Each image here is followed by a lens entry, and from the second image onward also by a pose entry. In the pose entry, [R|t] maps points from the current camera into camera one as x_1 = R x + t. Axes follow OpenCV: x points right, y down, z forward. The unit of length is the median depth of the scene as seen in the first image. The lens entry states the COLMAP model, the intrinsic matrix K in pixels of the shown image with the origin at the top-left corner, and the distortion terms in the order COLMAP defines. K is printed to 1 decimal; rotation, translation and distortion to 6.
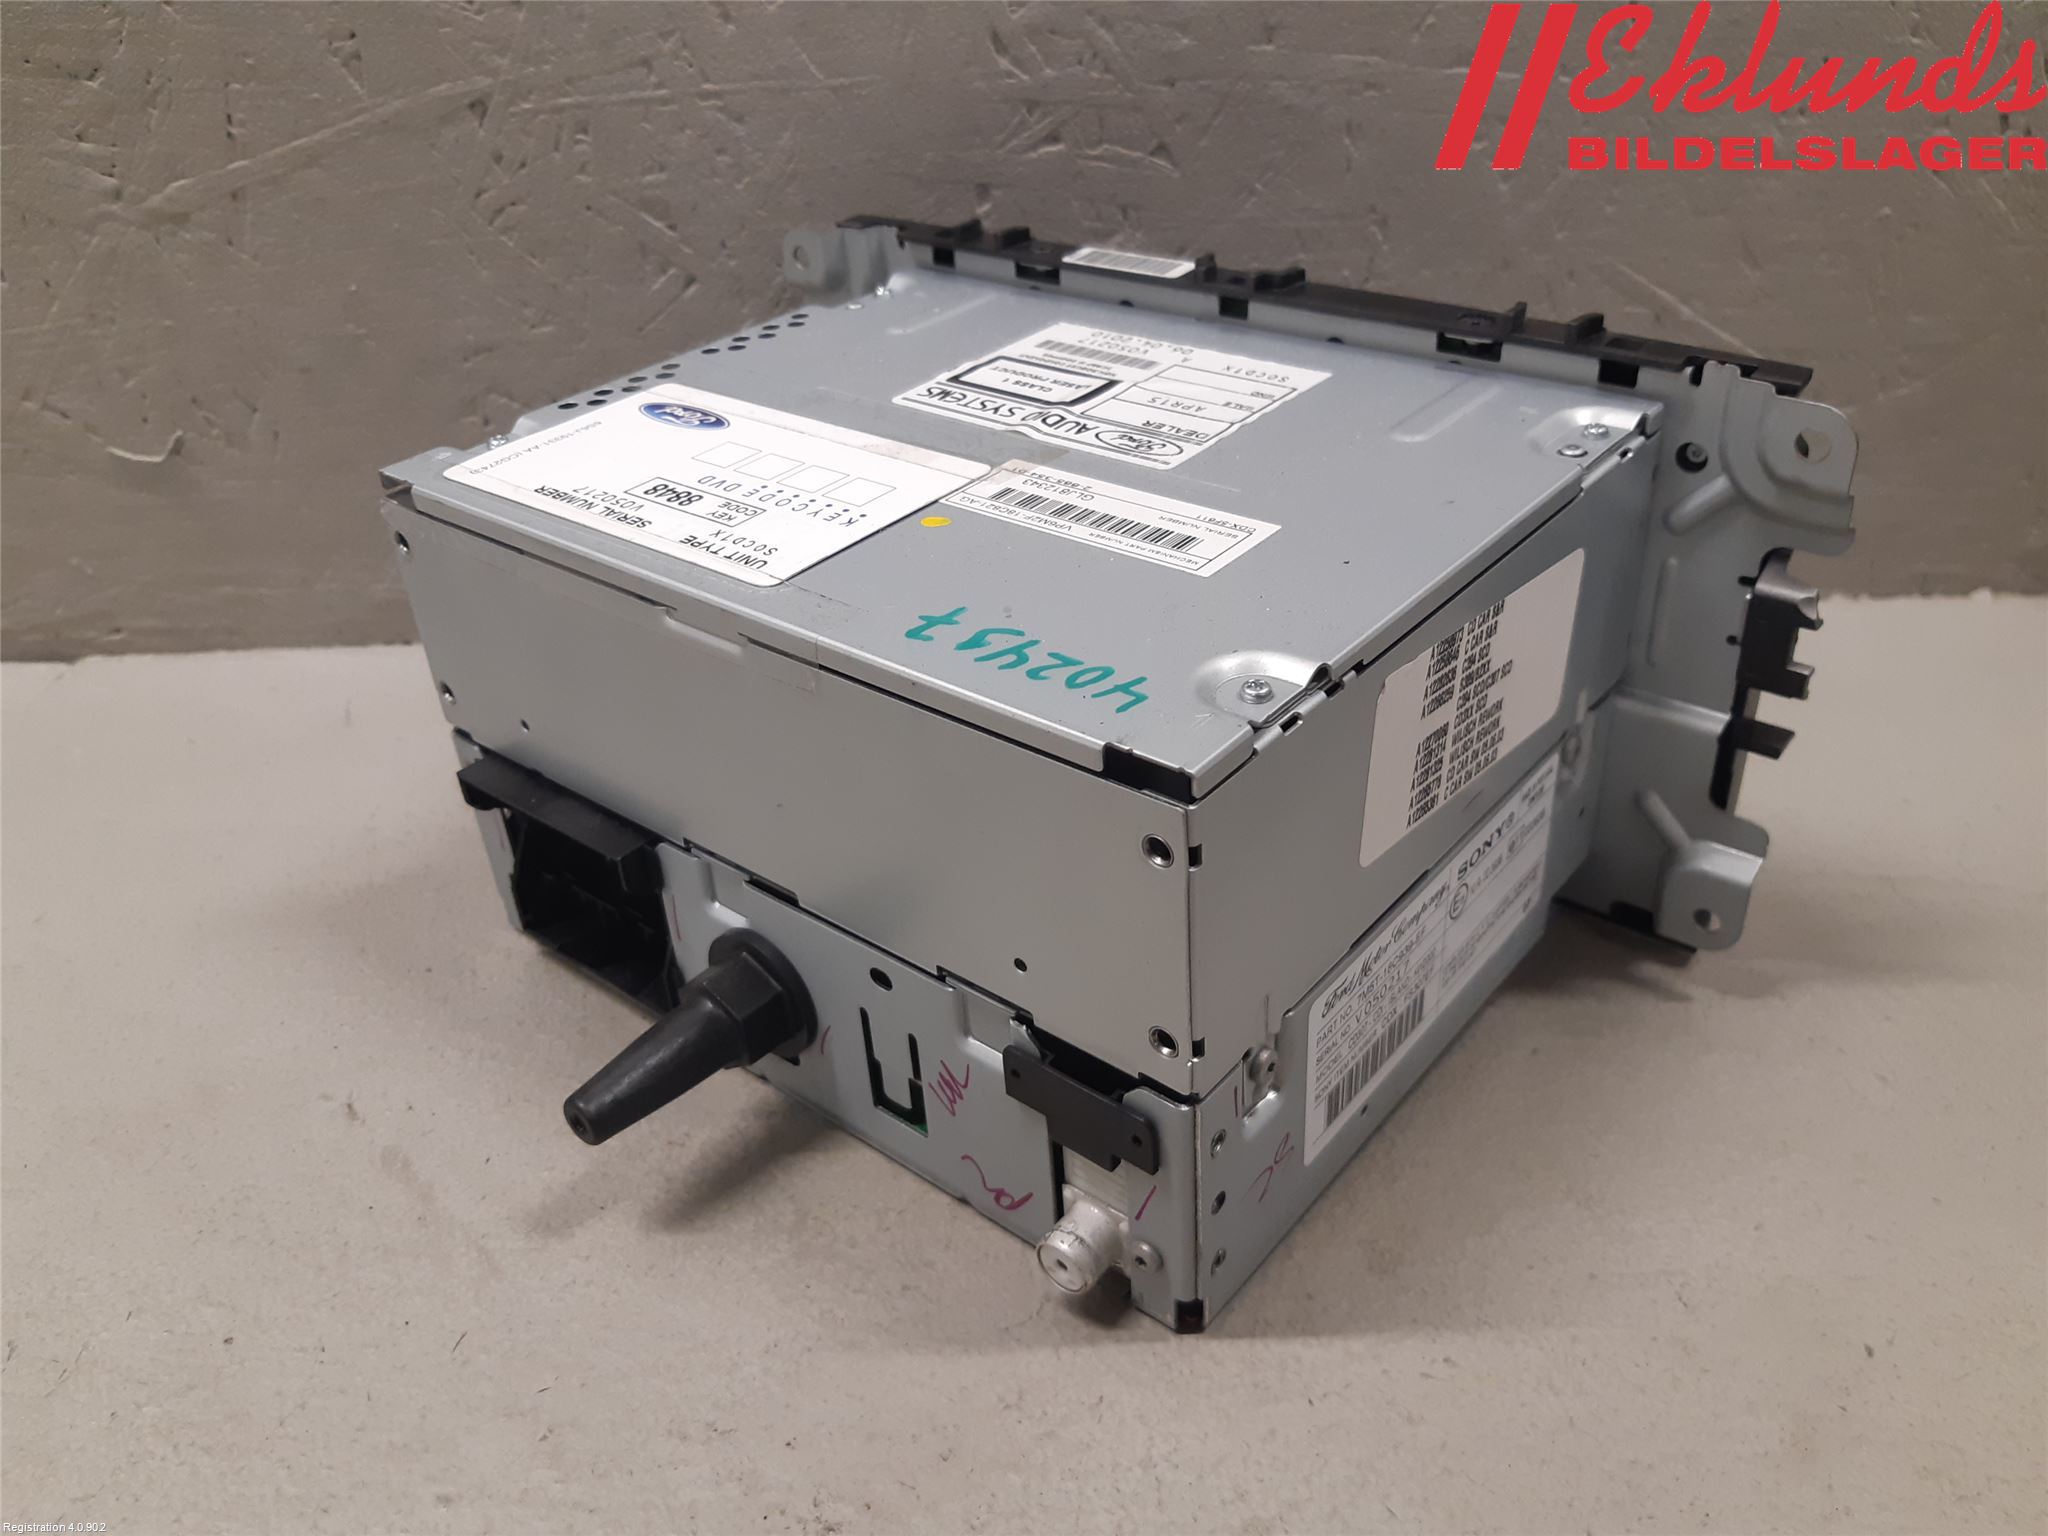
lens RADIAL K [[1566.9, 0, 1024.0], [0, 1566.9, 768.0], [0, 0, 1]] dist [0.111456, -0.123264]
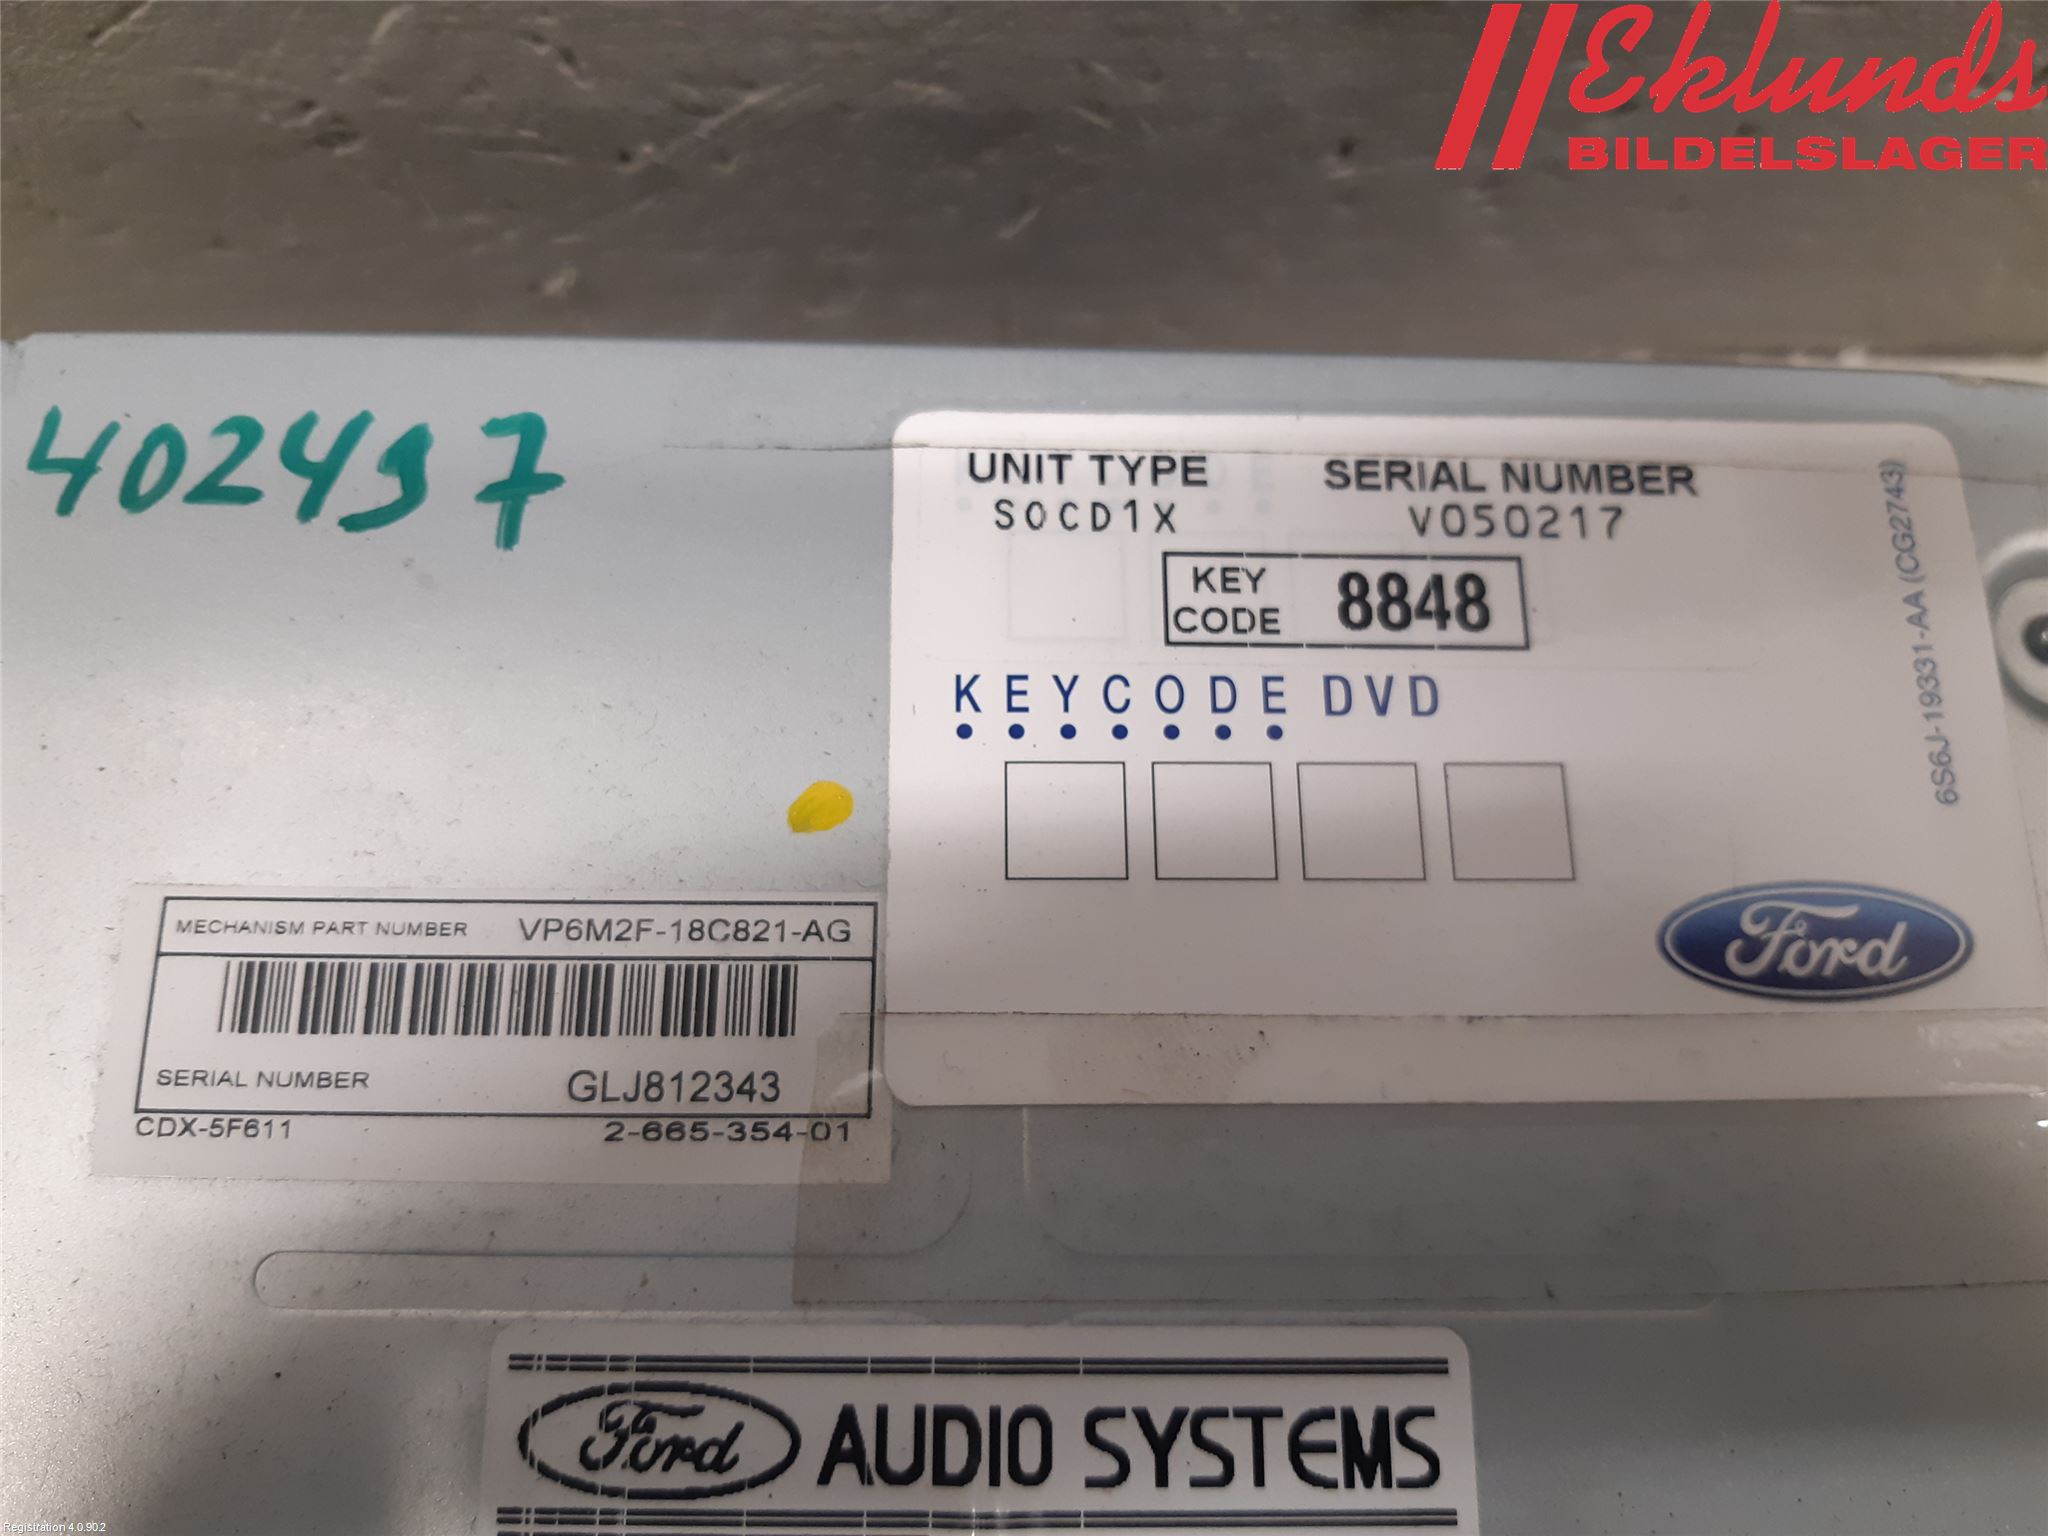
lens RADIAL K [[1553.4, 0, 1024.0], [0, 1553.4, 768.0], [0, 0, 1]] dist [0.049014, -0.149615]
pose [[-0.769322, 0.625878, -0.128145, -0.049864], [-0.340850, -0.232462, 0.910924, -0.560632], [0.540338, 0.744472, 0.392168, 0.812068]]
